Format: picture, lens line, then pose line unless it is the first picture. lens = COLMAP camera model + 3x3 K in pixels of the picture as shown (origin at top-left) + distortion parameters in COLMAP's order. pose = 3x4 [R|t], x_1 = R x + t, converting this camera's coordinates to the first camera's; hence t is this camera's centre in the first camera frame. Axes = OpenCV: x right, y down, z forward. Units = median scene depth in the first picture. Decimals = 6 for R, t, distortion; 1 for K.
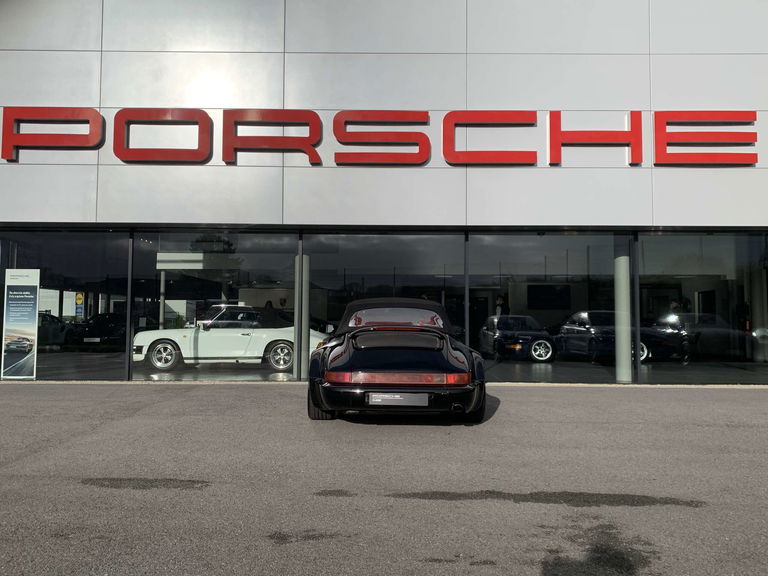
lens RADIAL K [[657.3, 0, 389.2], [0, 657.3, 286.4], [0, 0, 1]] dist [0.017499, -0.000295]
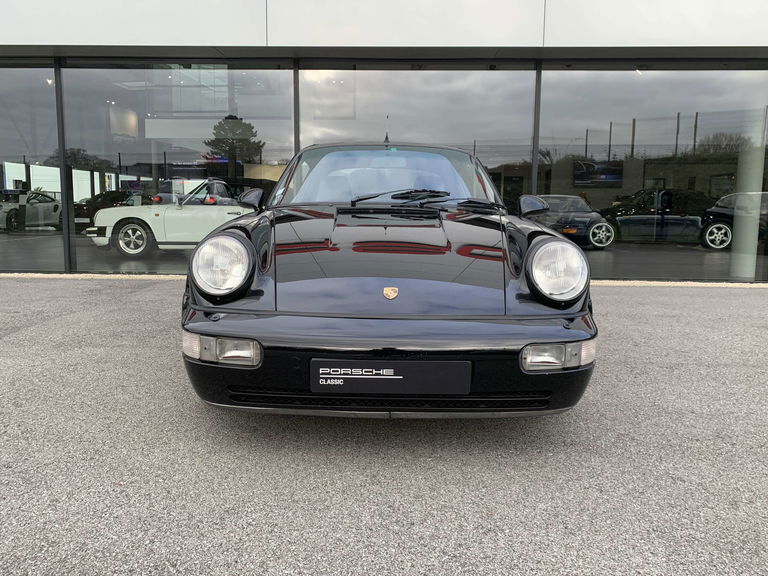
lens RADIAL K [[592.8, 0, 381.4], [0, 592.8, 294.7], [0, 0, 1]] dist [0.021884, -0.000247]
pose [[0.999080, 0.009757, -0.041770, -0.017146], [-0.001307, 0.980260, 0.197709, 0.034048], [0.042874, -0.197473, 0.979370, 0.354892]]
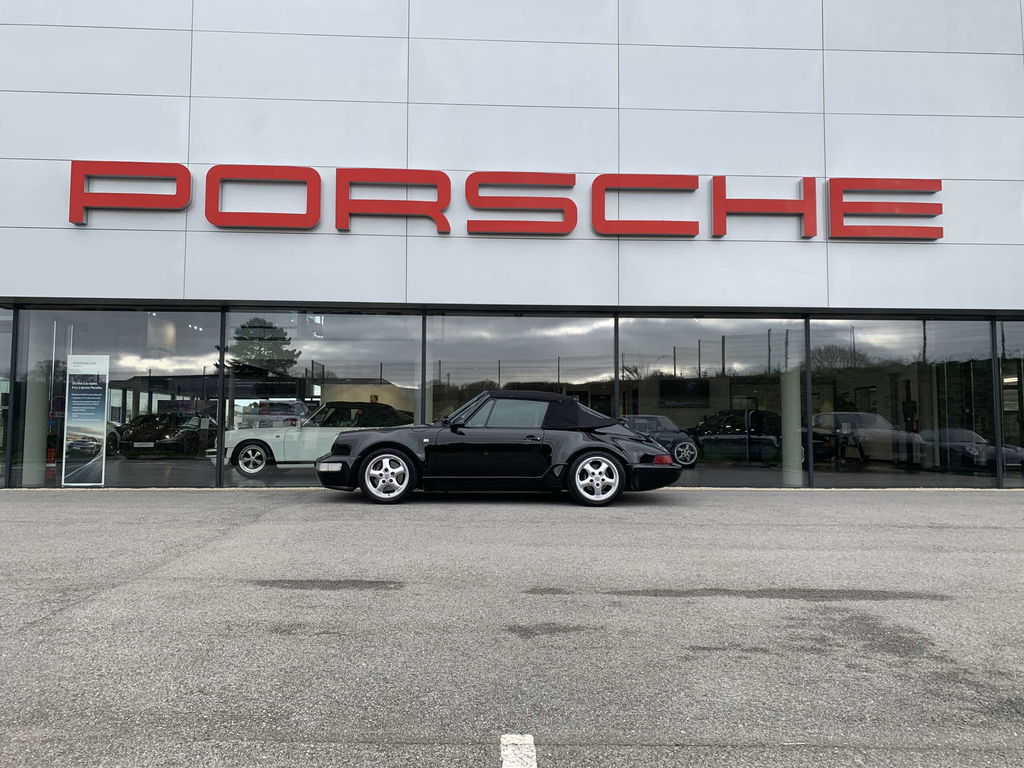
lens RADIAL K [[790.5, 0, 507.9], [0, 790.5, 378.3], [0, 0, 1]] dist [0.021884, -0.000247]
pose [[0.998443, 0.001394, 0.055771, -0.085455], [-0.000787, 0.999940, -0.010903, 0.014688], [-0.055783, 0.010842, 0.998384, -0.034663]]
